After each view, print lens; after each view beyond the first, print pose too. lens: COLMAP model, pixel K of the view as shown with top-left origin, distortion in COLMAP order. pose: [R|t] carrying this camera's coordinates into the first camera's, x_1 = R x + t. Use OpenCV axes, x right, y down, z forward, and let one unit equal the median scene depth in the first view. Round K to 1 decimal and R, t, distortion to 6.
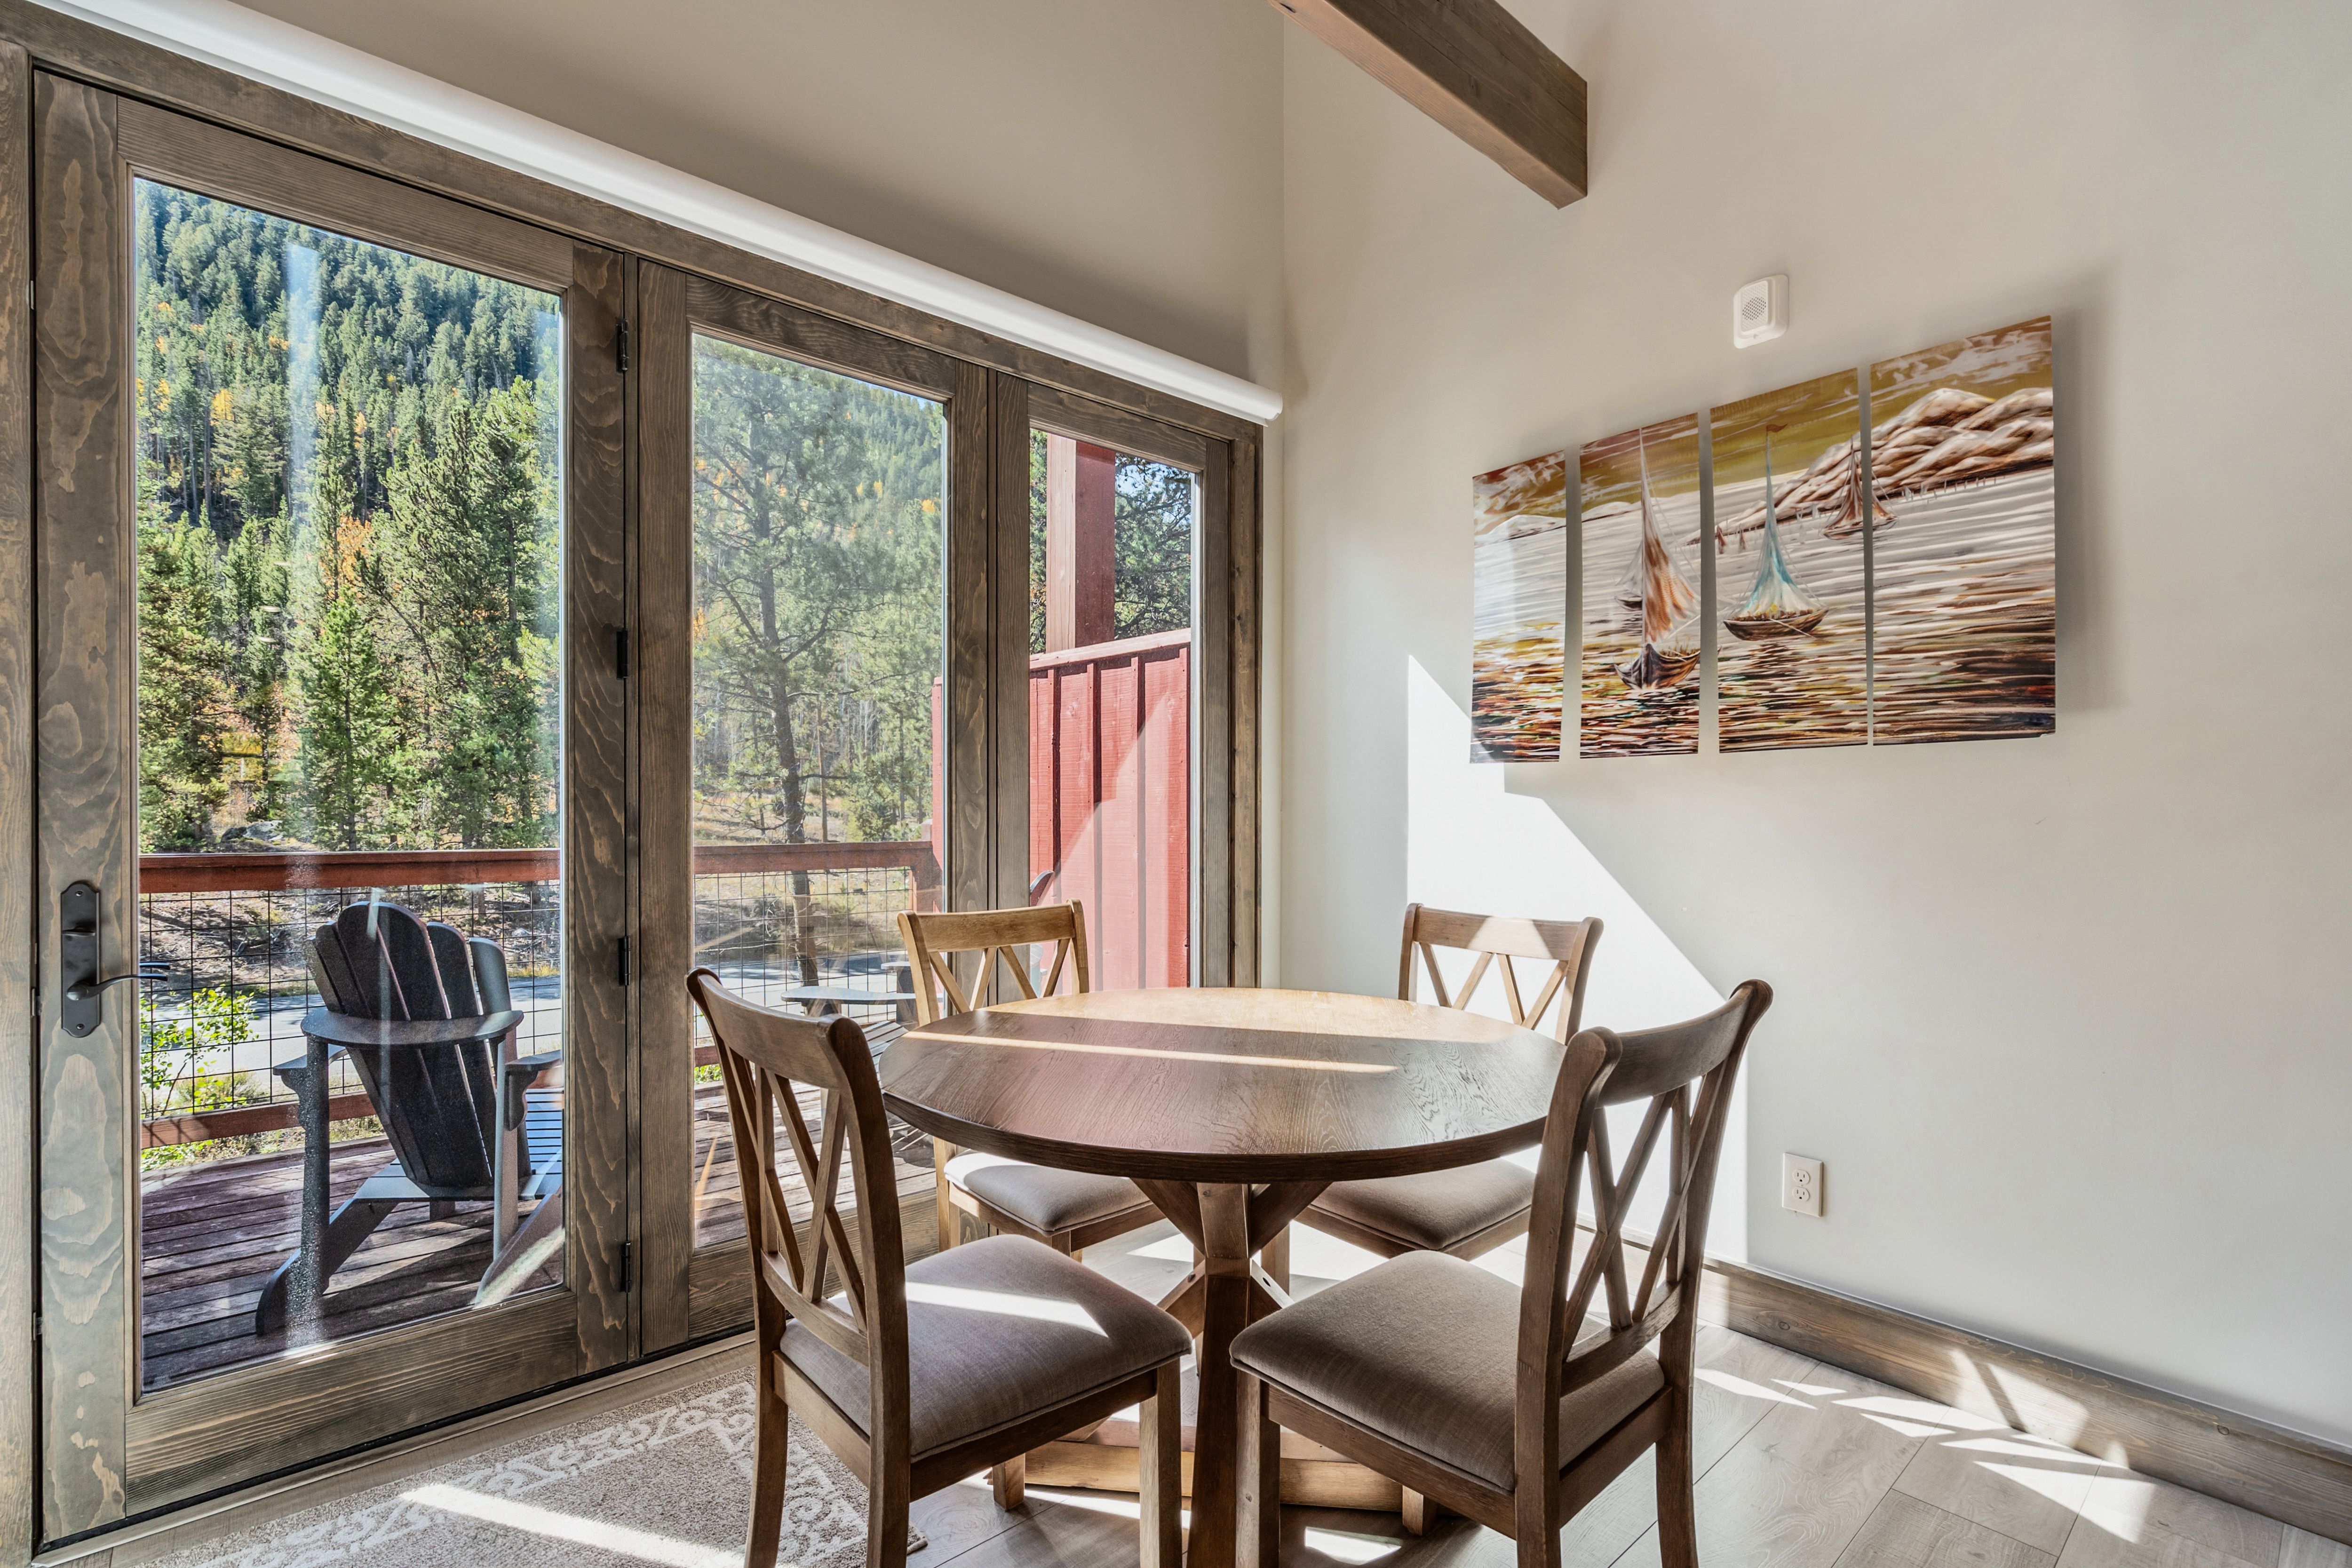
lens RADIAL K [[1065.7, 0, 1183.7], [0, 1065.7, 824.0], [0, 0, 1]] dist [-0.006875, 0.002145]
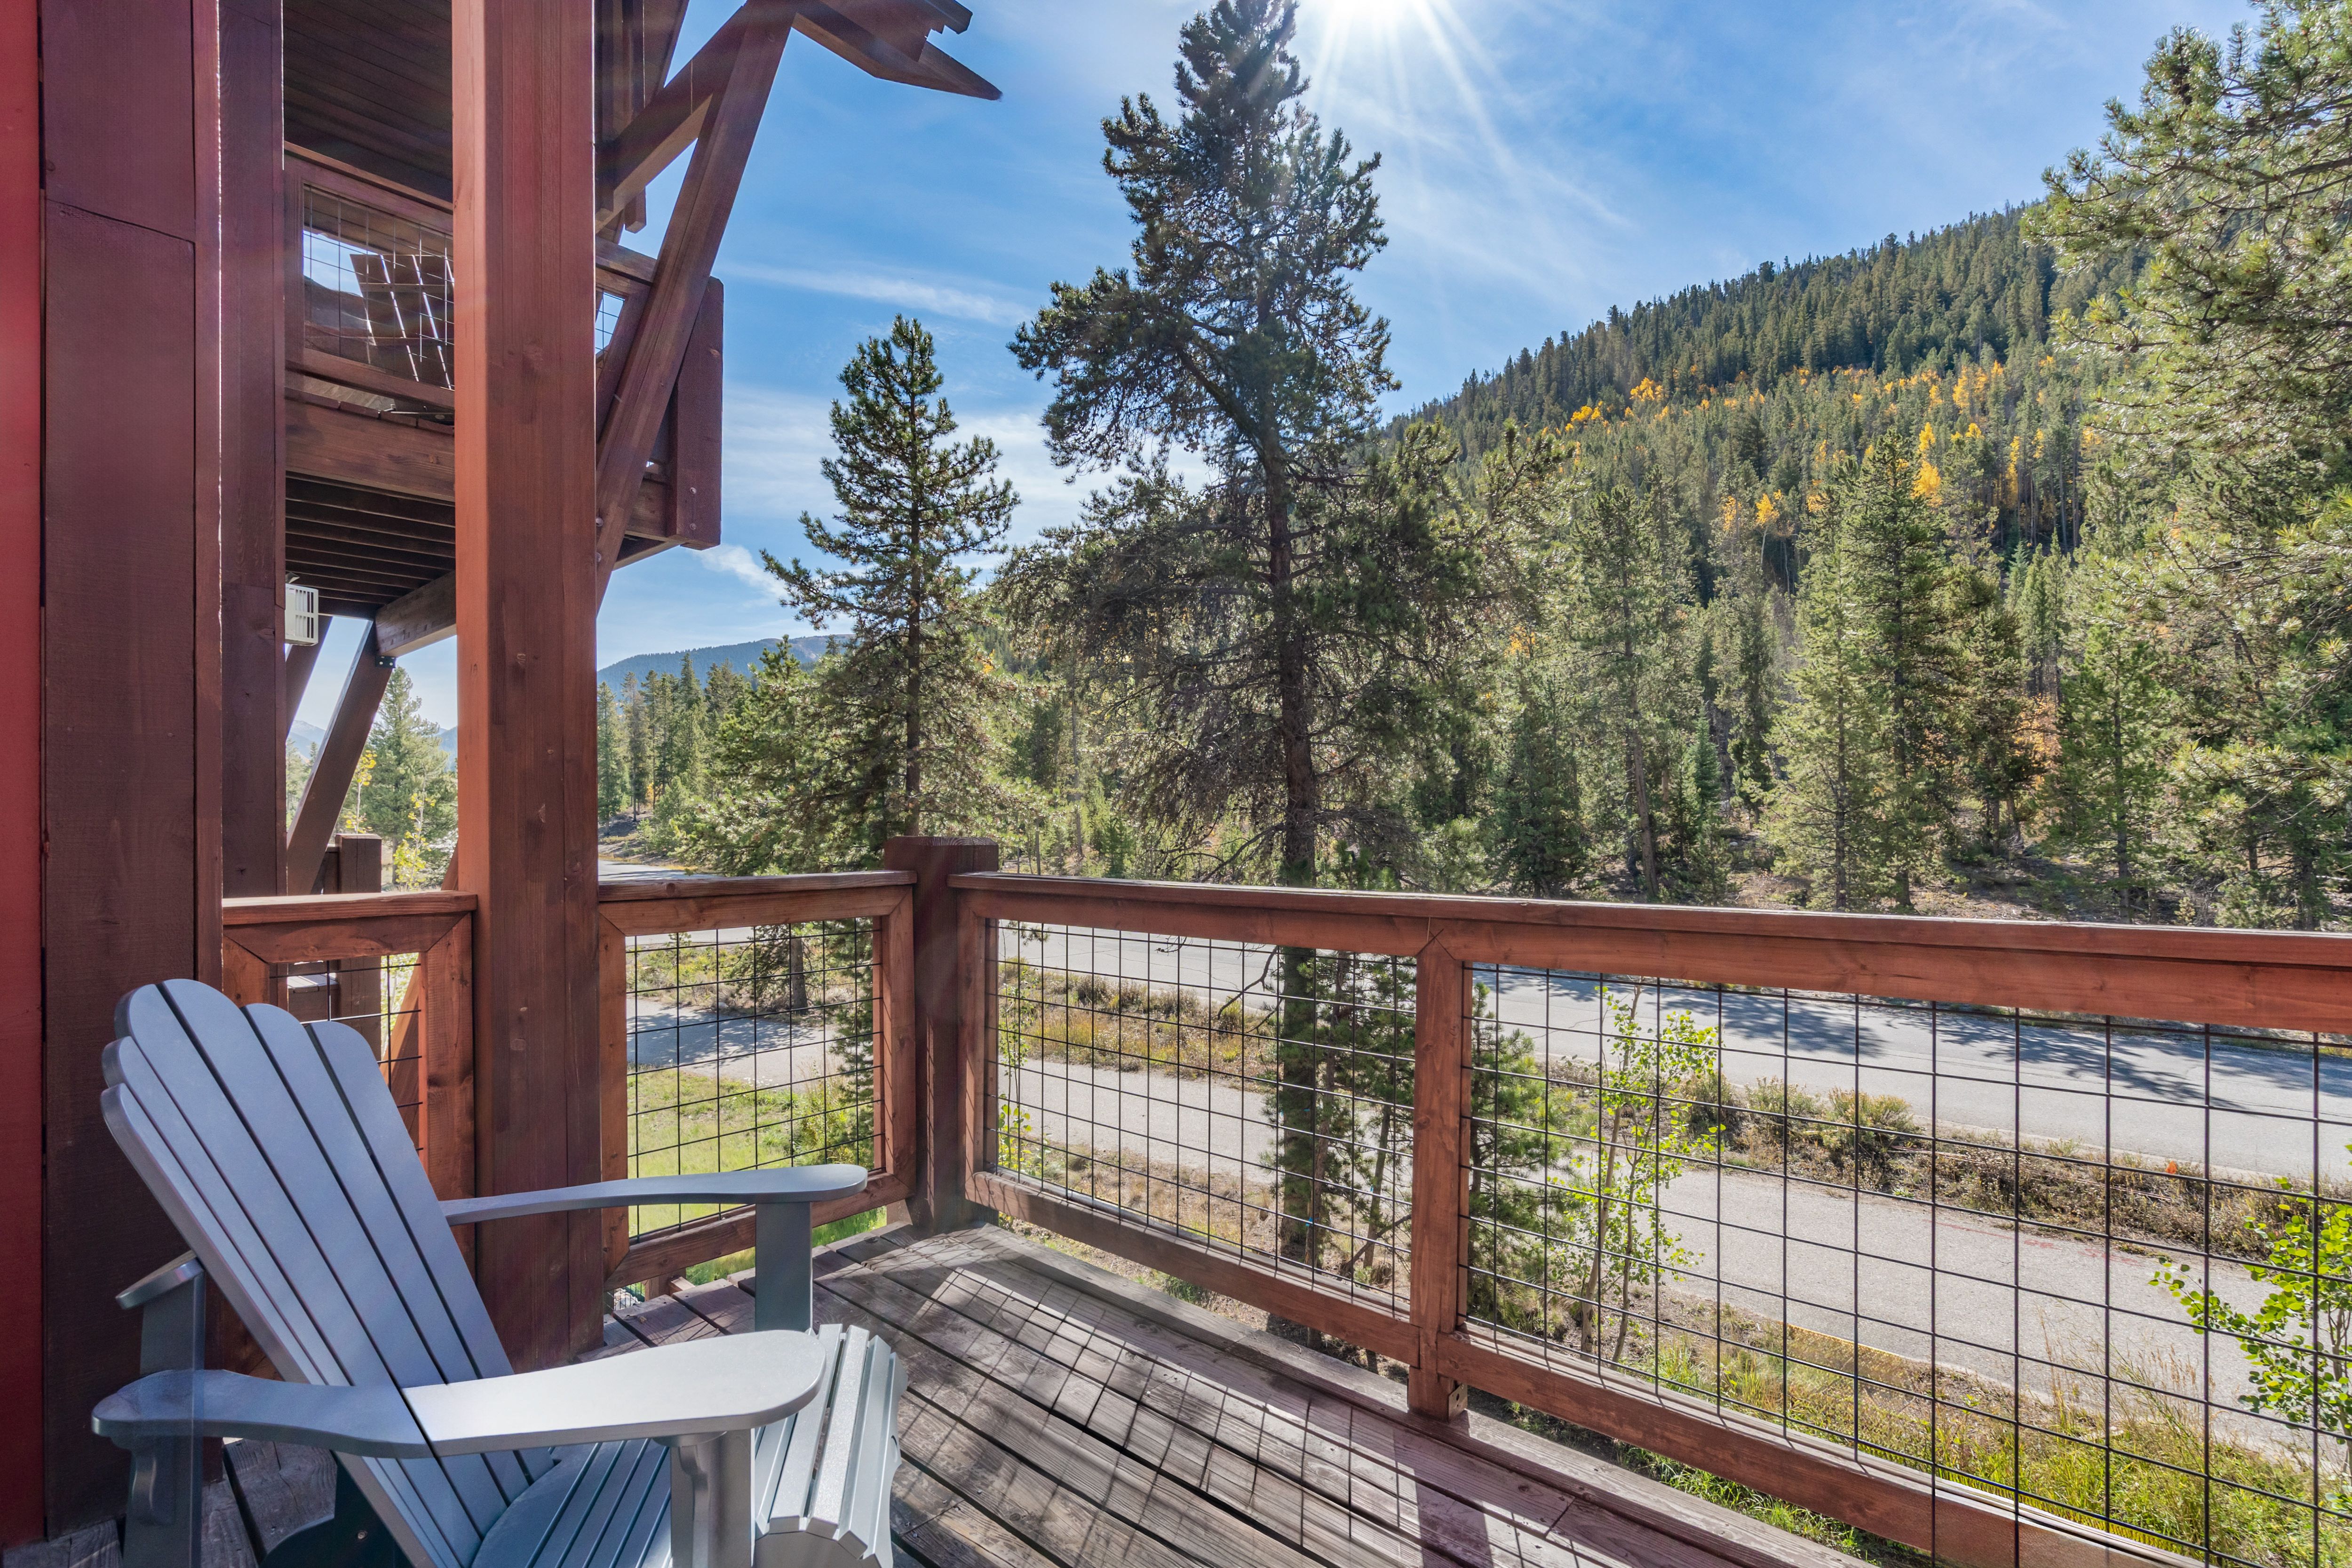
lens RADIAL K [[1065.7, 0, 1195.3], [0, 1065.7, 795.2], [0, 0, 1]] dist [-0.006875, 0.002145]
pose [[0.117468, -0.034175, -0.992489, -0.090230], [-0.008295, 0.999339, -0.035393, -0.024006], [0.993042, 0.012390, 0.117107, 1.415171]]
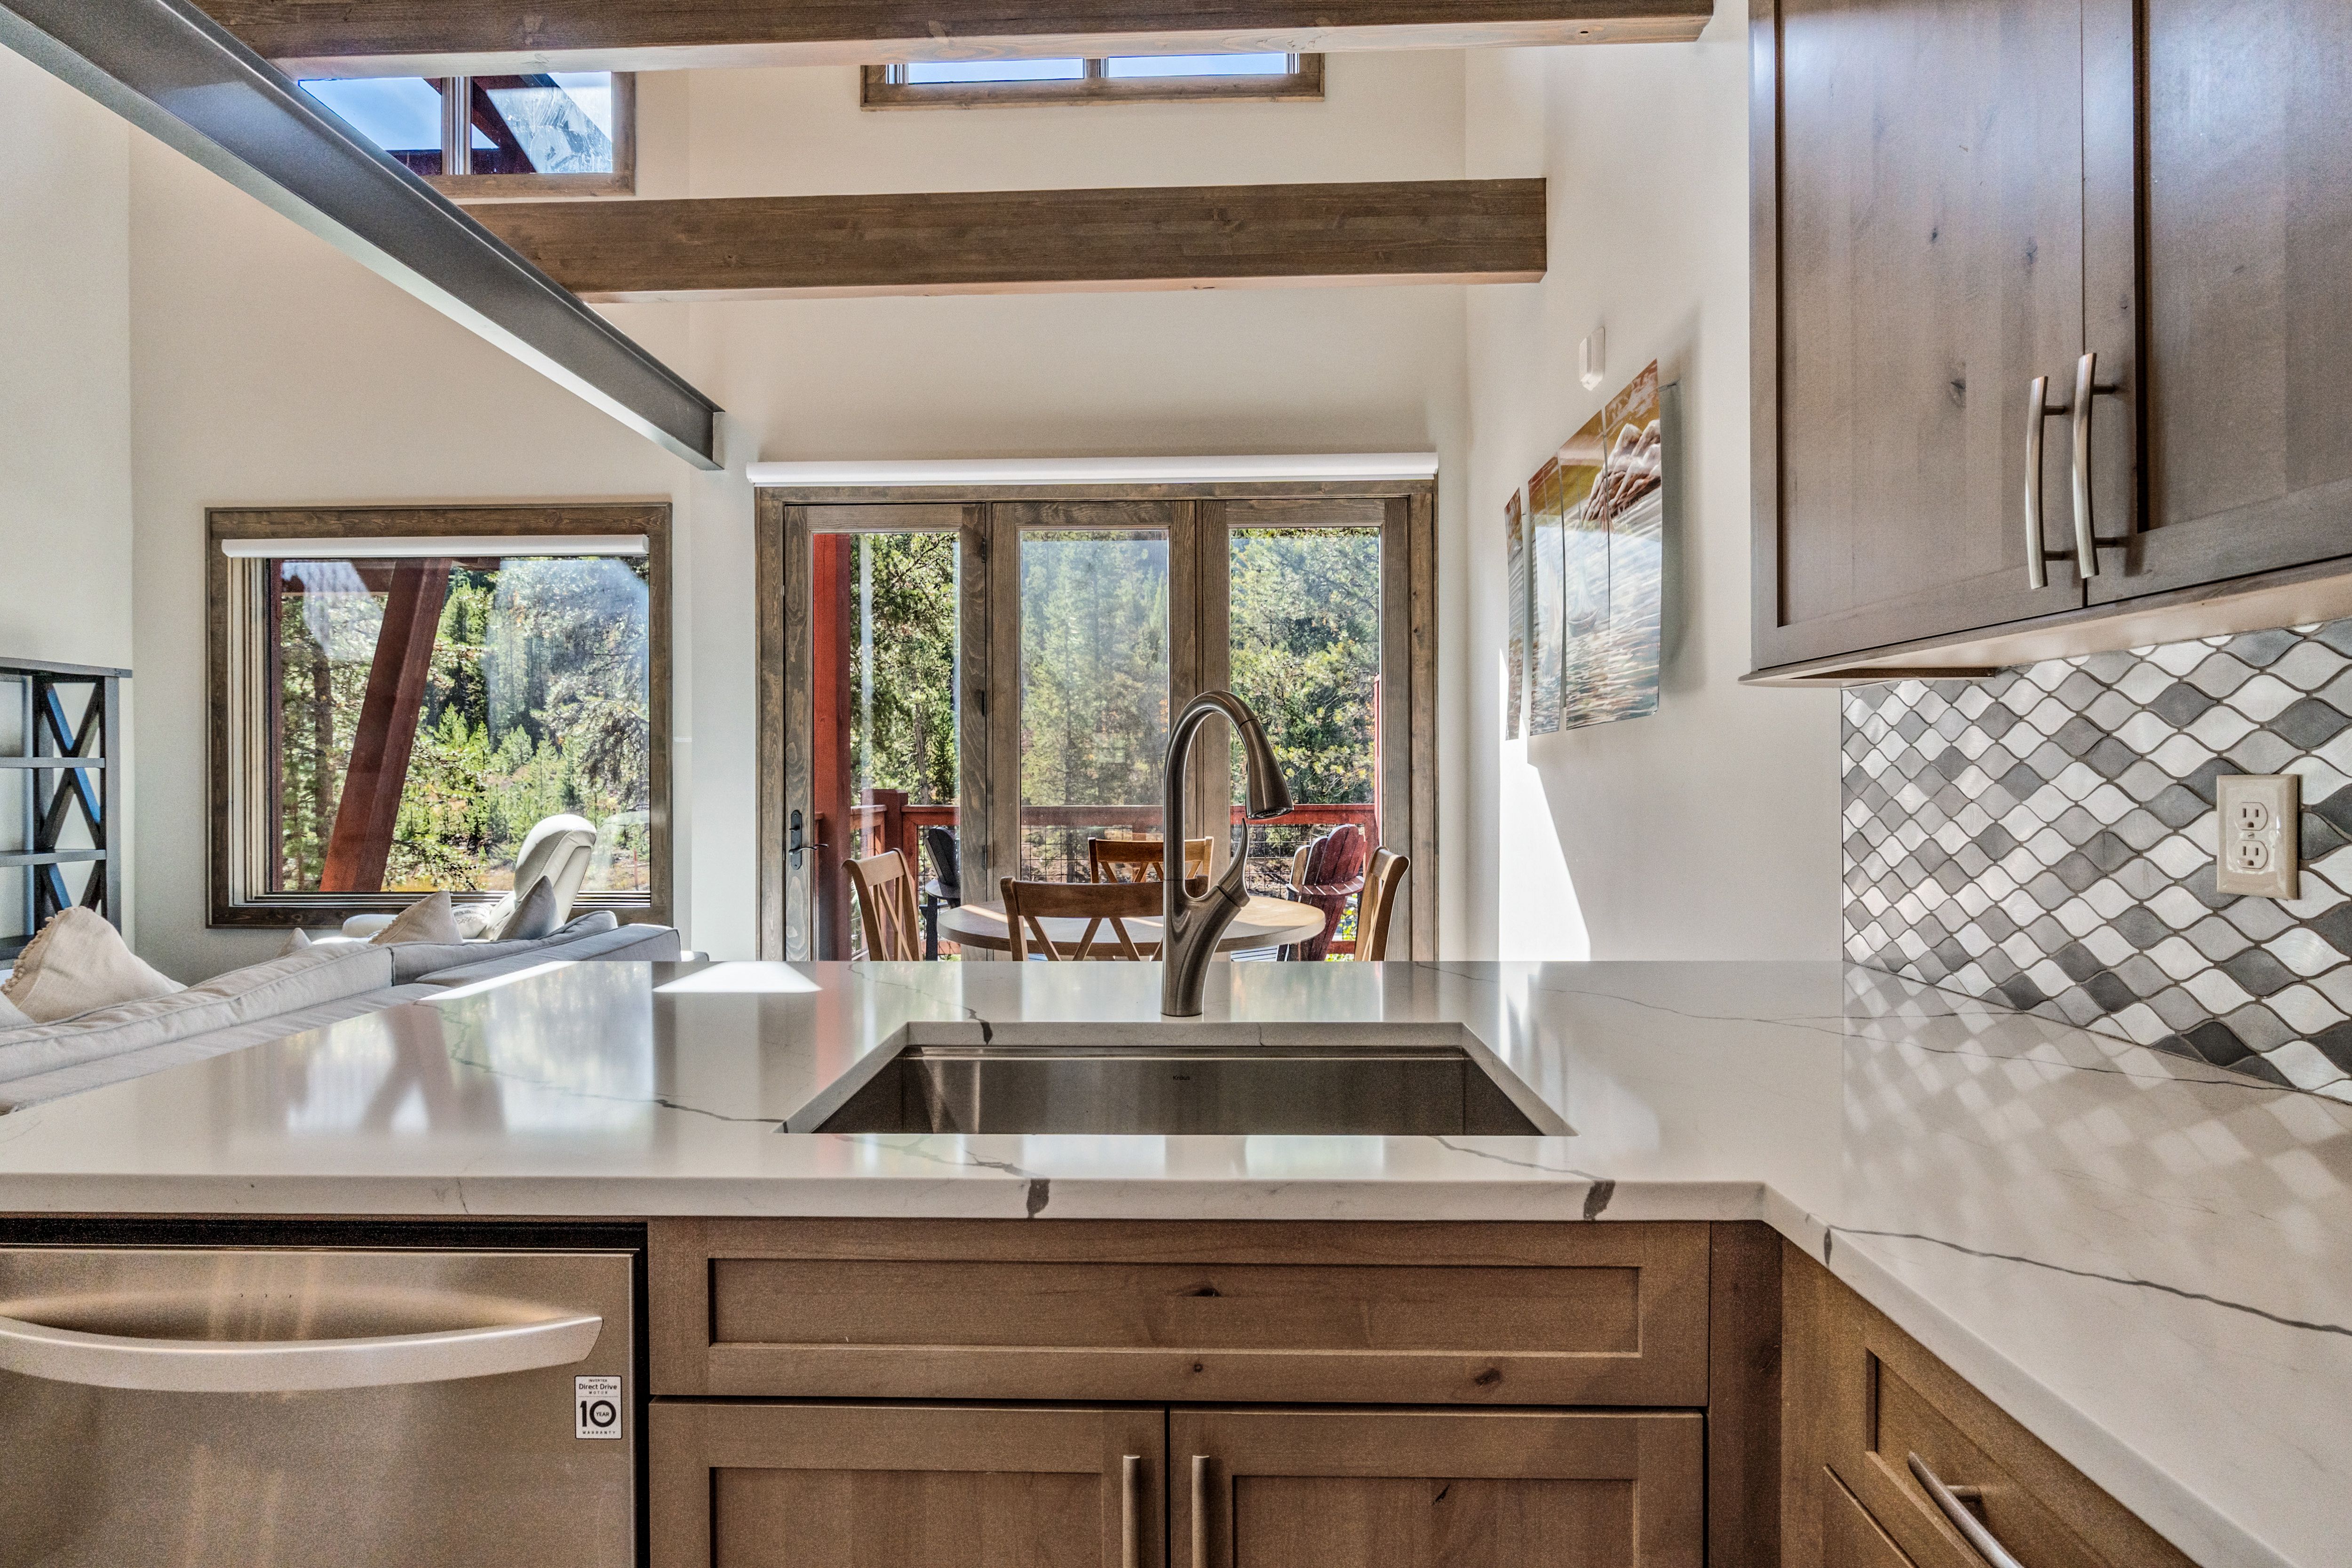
lens RADIAL K [[1065.7, 0, 1172.9], [0, 1065.7, 775.8], [0, 0, 1]] dist [-0.006875, 0.002145]
pose [[0.723498, -0.008656, -0.690273, 1.053848], [-0.003586, 0.999861, -0.016297, 0.005954], [0.690318, 0.014266, 0.723366, -0.185165]]
